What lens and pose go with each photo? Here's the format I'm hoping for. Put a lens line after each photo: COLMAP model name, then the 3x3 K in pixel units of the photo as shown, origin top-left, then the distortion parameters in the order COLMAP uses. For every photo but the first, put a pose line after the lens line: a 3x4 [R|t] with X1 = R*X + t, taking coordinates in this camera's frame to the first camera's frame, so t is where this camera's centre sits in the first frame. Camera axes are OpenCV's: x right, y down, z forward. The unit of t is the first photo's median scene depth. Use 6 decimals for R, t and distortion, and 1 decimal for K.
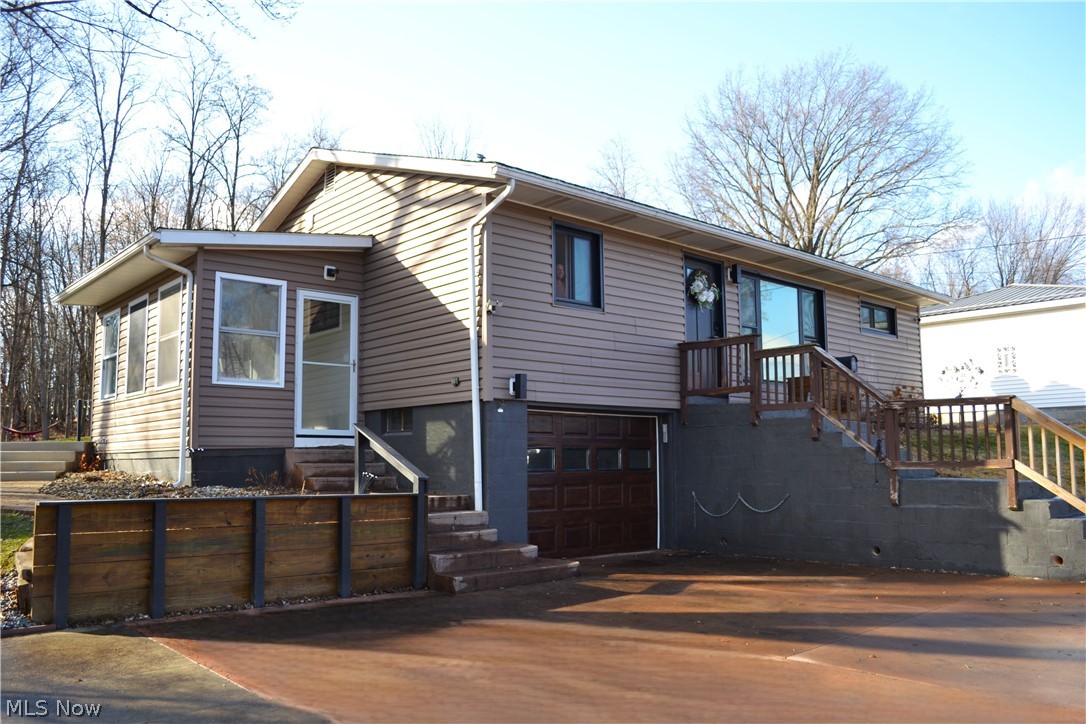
lens RADIAL K [[876.1, 0, 543.0], [0, 876.1, 362.0], [0, 0, 1]] dist [-0.080657, 0.006038]
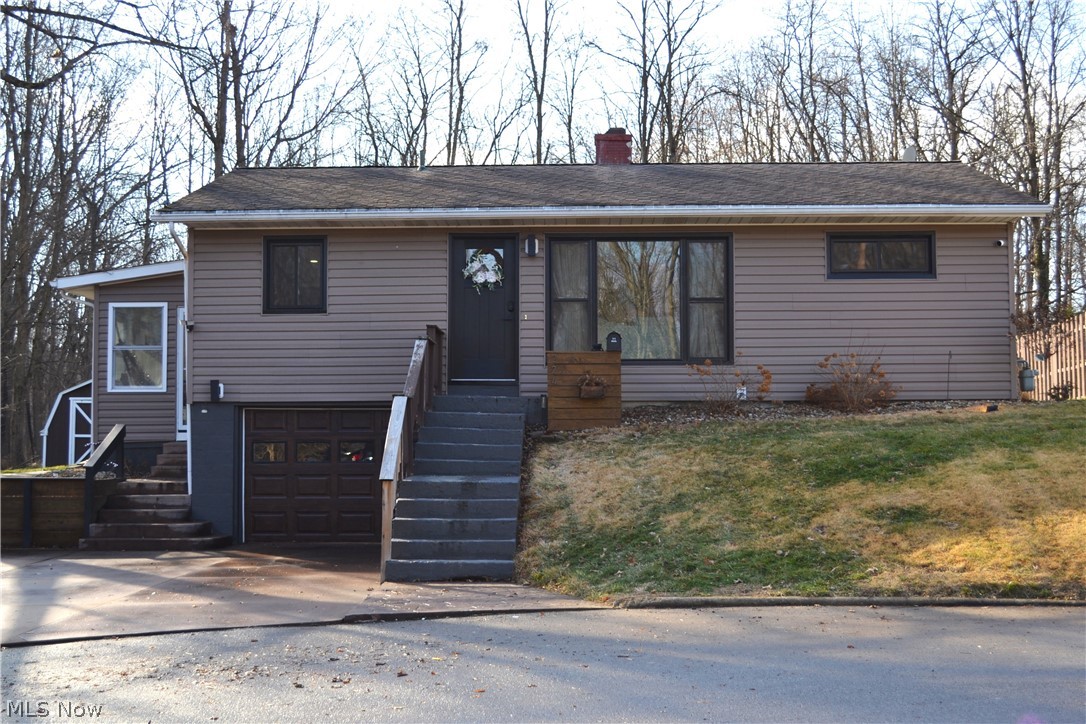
lens RADIAL K [[1501.5, 0, 543.0], [0, 1501.5, 362.0], [0, 0, 1]] dist [-0.009325, -0.015731]
pose [[0.699069, -0.035285, -0.714183, 1.610180], [0.081024, 0.996258, 0.030087, -0.032851], [0.710449, -0.078899, 0.699312, -0.086128]]
